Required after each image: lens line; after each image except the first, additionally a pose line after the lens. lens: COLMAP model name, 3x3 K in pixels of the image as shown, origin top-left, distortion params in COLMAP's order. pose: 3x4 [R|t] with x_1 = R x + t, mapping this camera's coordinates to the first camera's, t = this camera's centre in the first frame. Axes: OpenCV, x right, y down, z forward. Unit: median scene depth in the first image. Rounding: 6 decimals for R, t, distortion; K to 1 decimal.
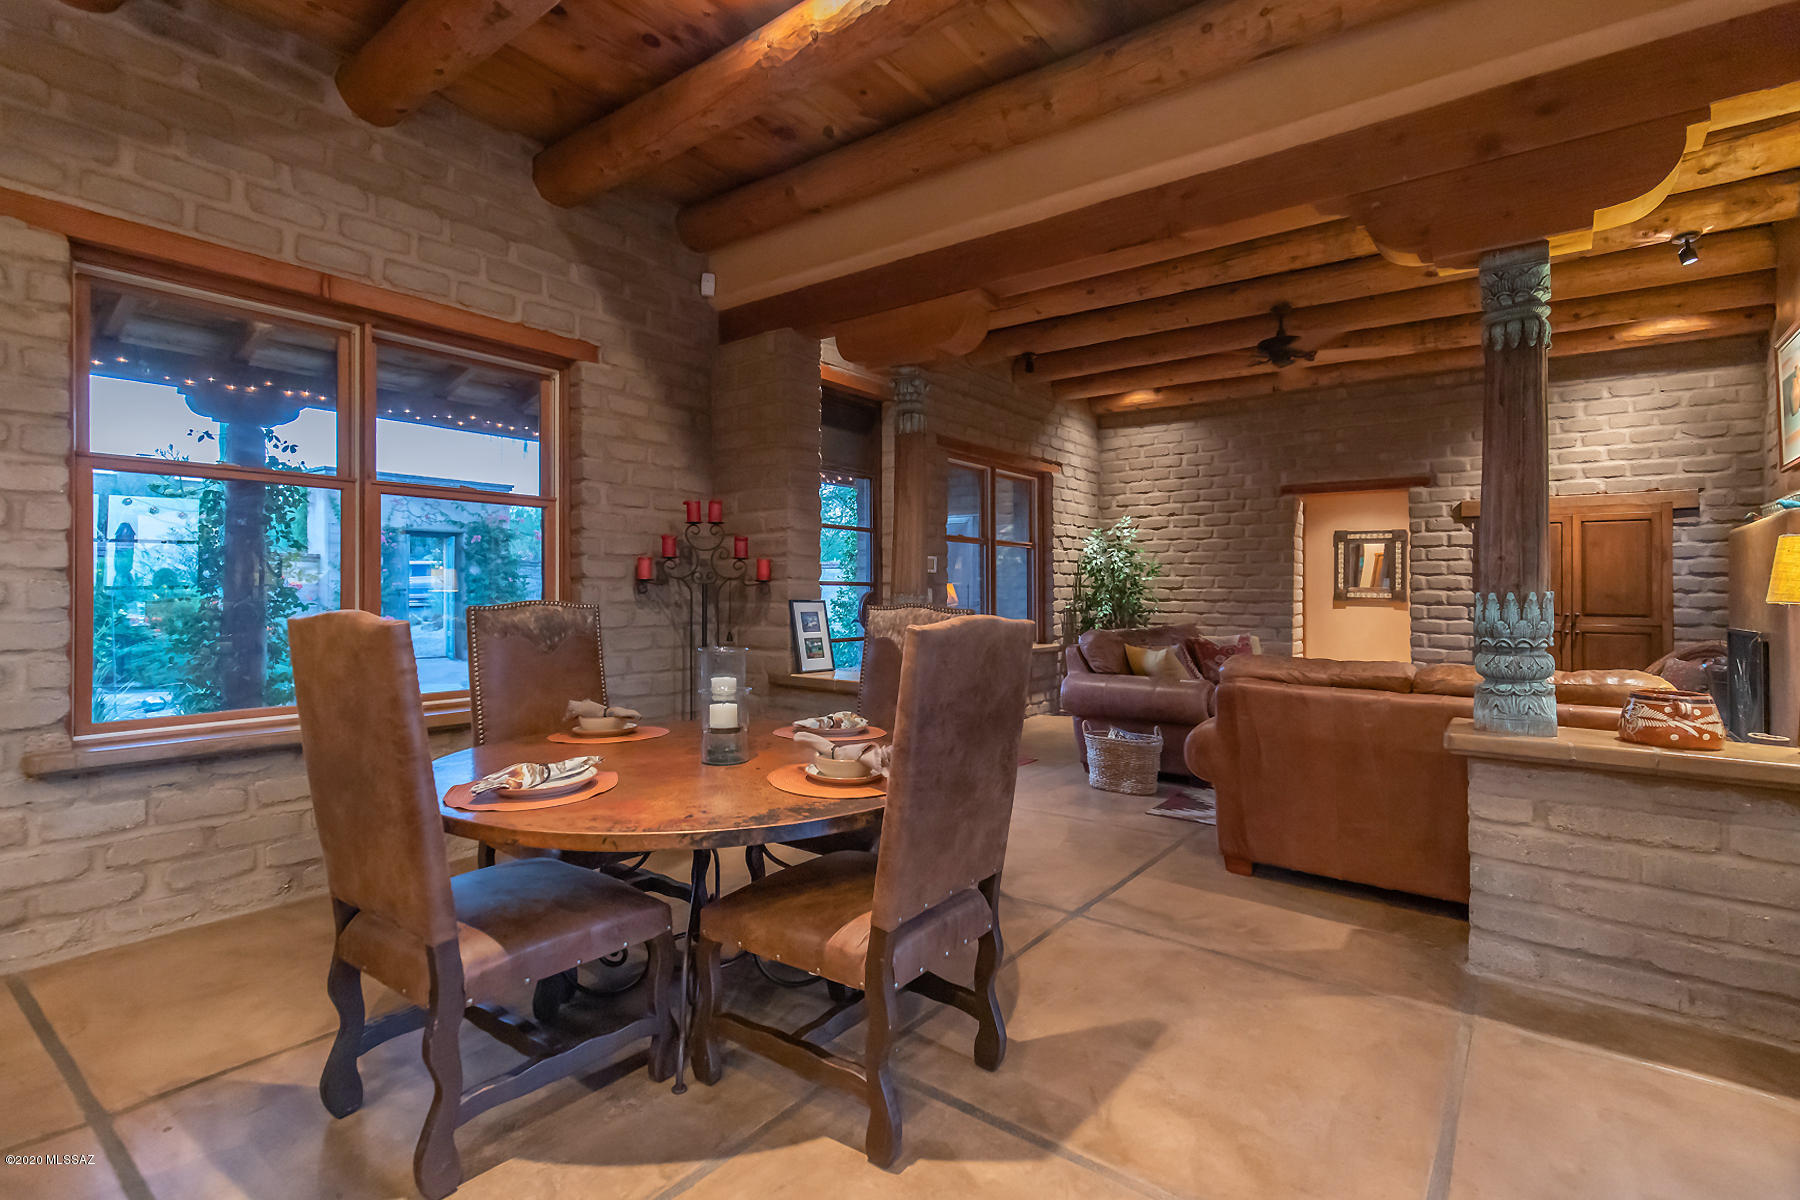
lens RADIAL K [[859.1, 0, 900.0], [0, 859.1, 600.0], [0, 0, 1]] dist [0.000200, -0.000679]
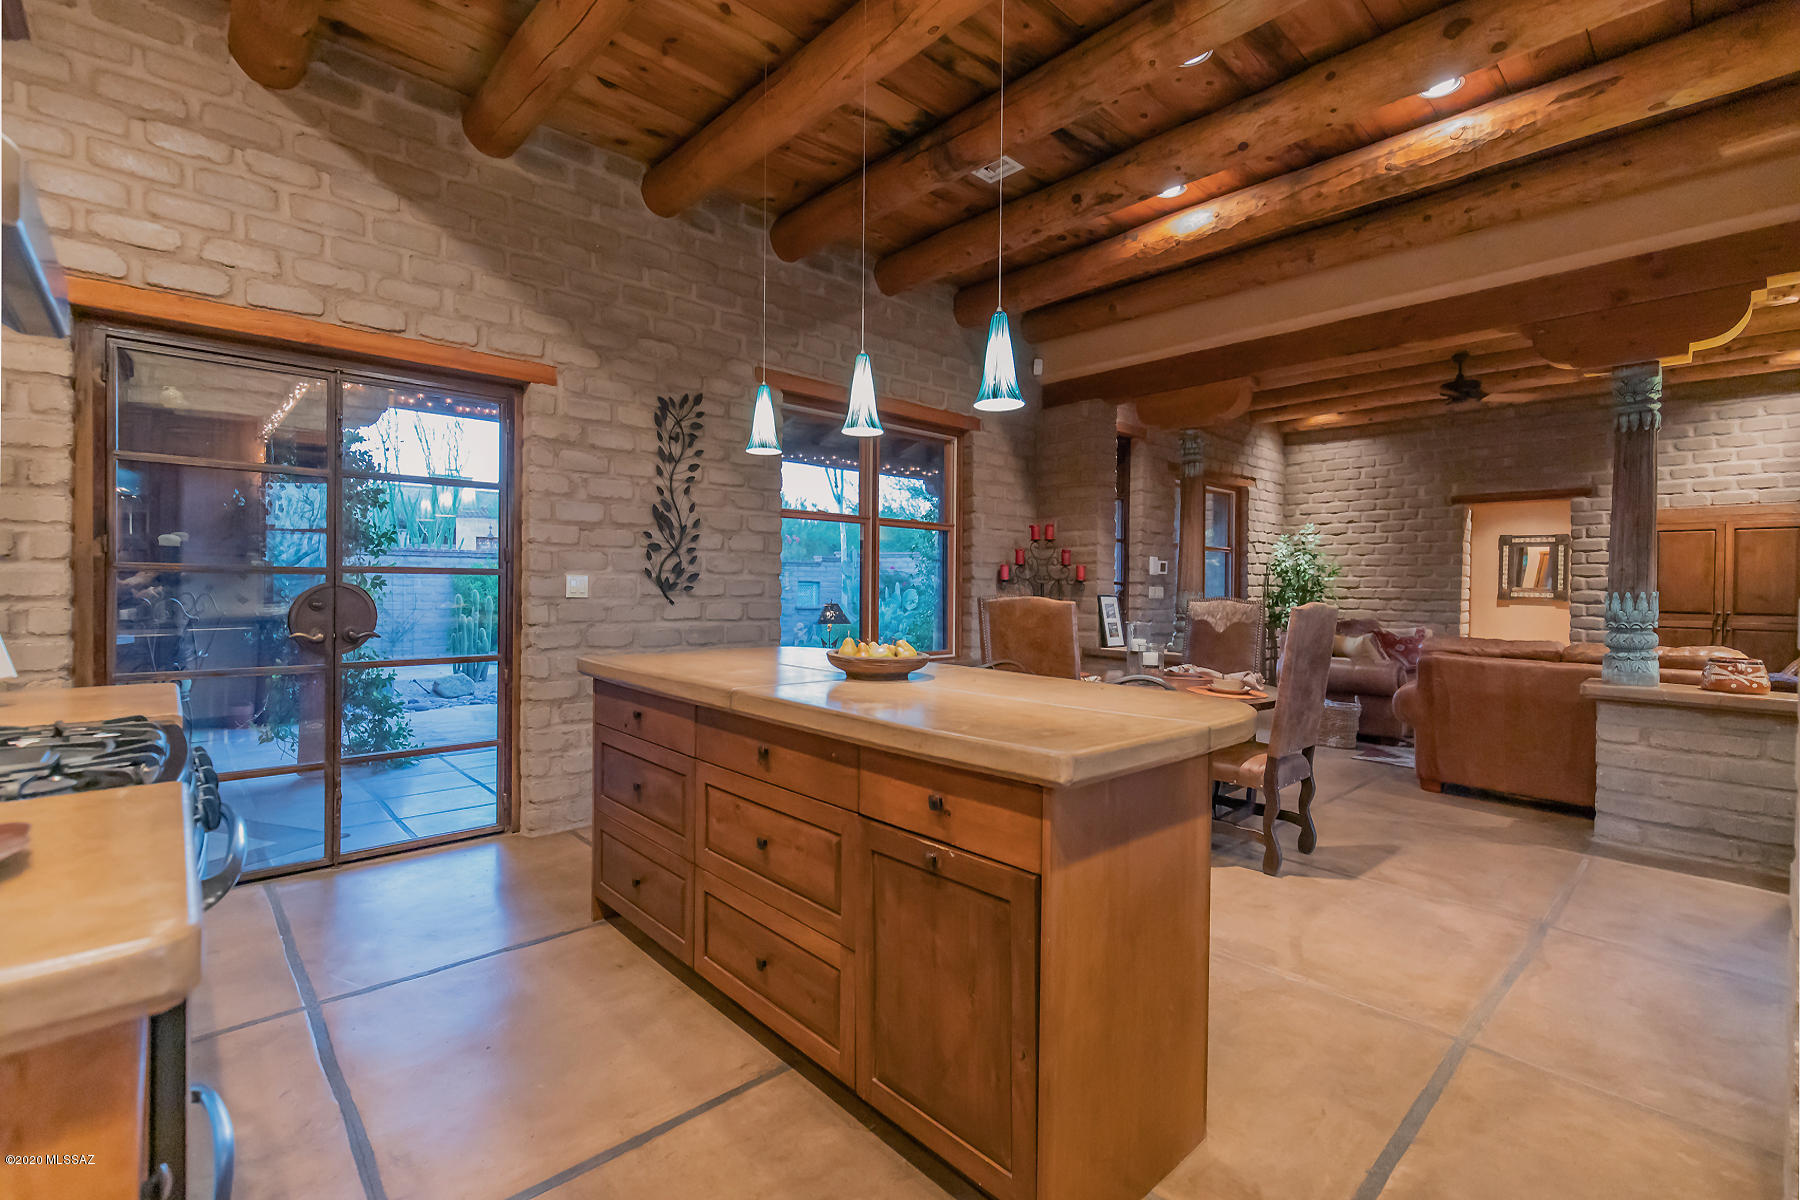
lens RADIAL K [[925.4, 0, 936.5], [0, 925.4, 619.3], [0, 0, 1]] dist [-0.002372, 0.000101]
pose [[0.997323, 0.007564, -0.072727, -0.301823], [-0.005882, 0.999711, 0.023309, 0.006251], [0.072883, -0.022819, 0.997079, -0.557020]]
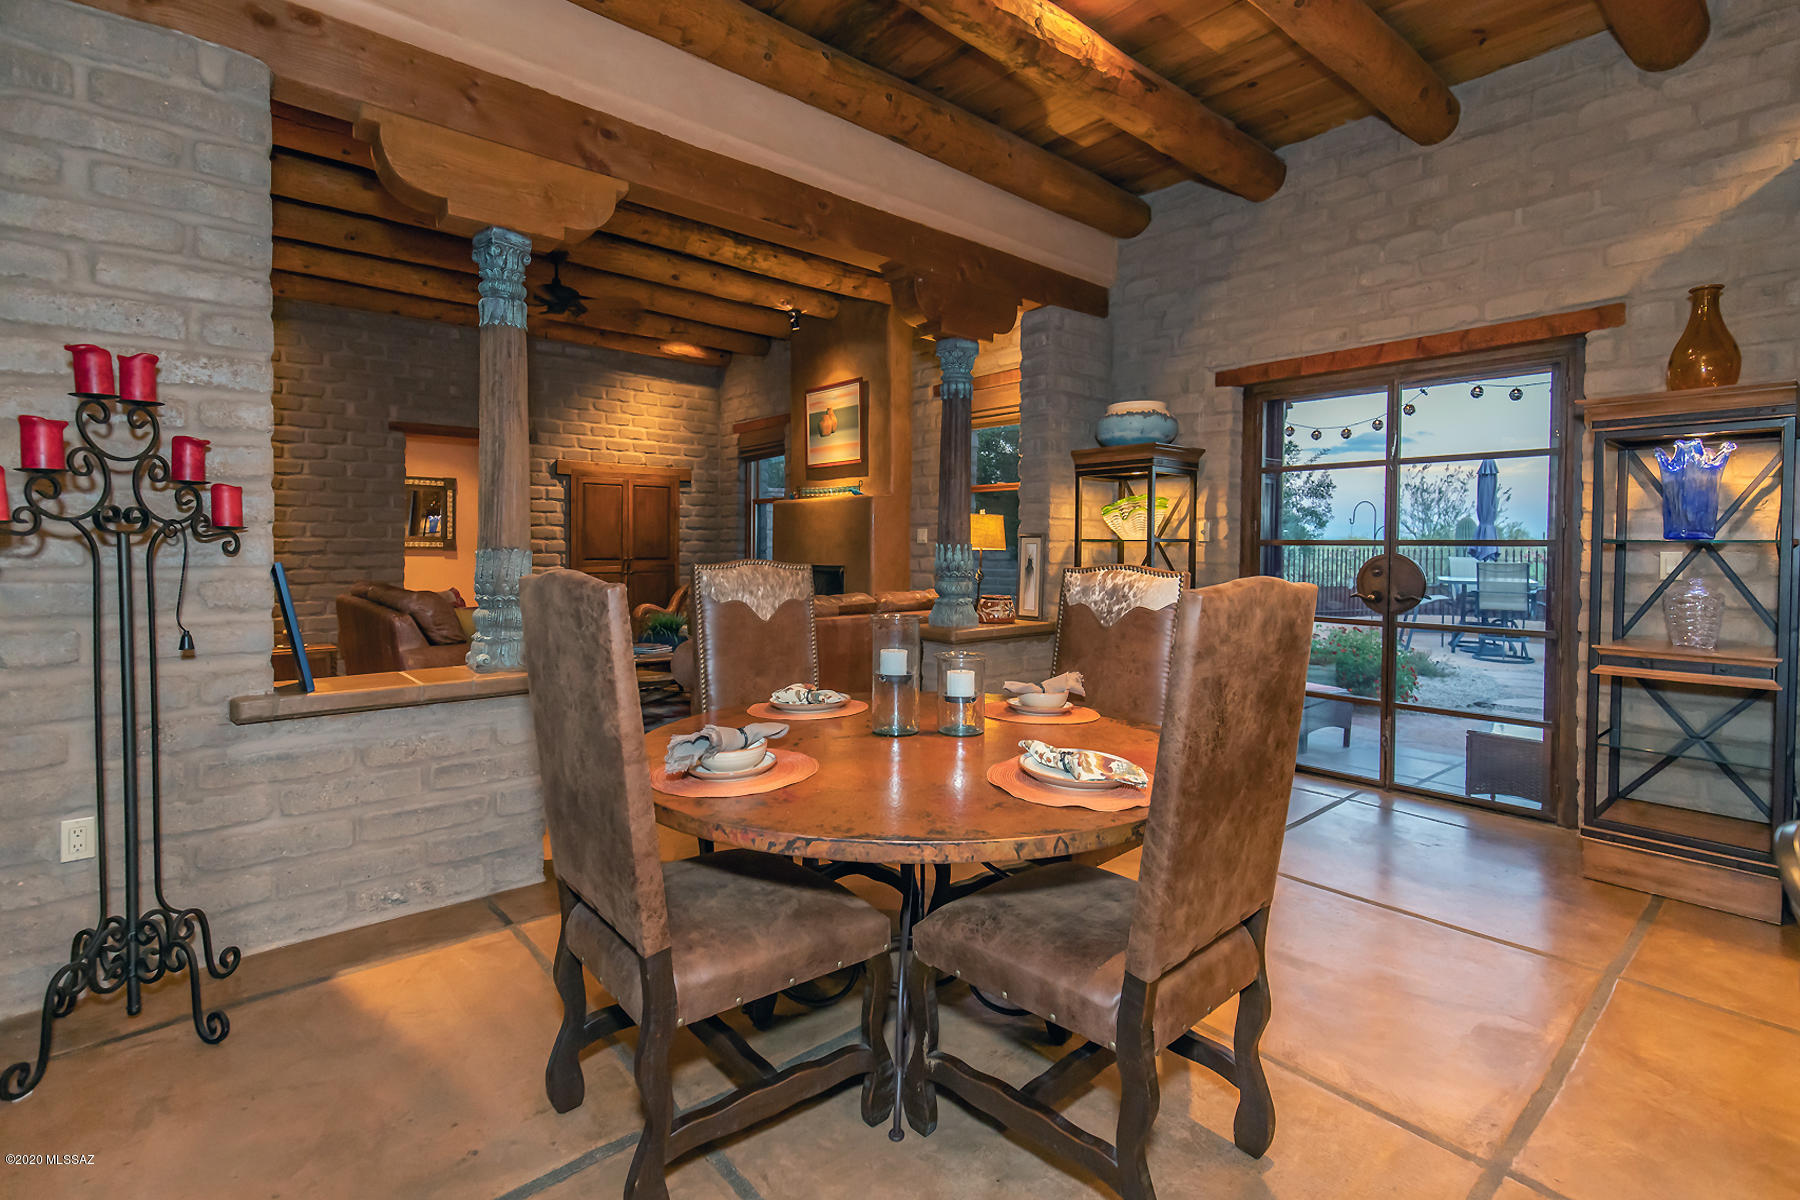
lens RADIAL K [[785.8, 0, 1073.0], [0, 785.8, 559.8], [0, 0, 1]] dist [-0.000223, -0.000097]
pose [[0.124341, -0.025036, 0.991924, -0.607100], [0.007519, 0.999677, 0.024289, -0.010825], [-0.992211, 0.004438, 0.124489, 0.460723]]
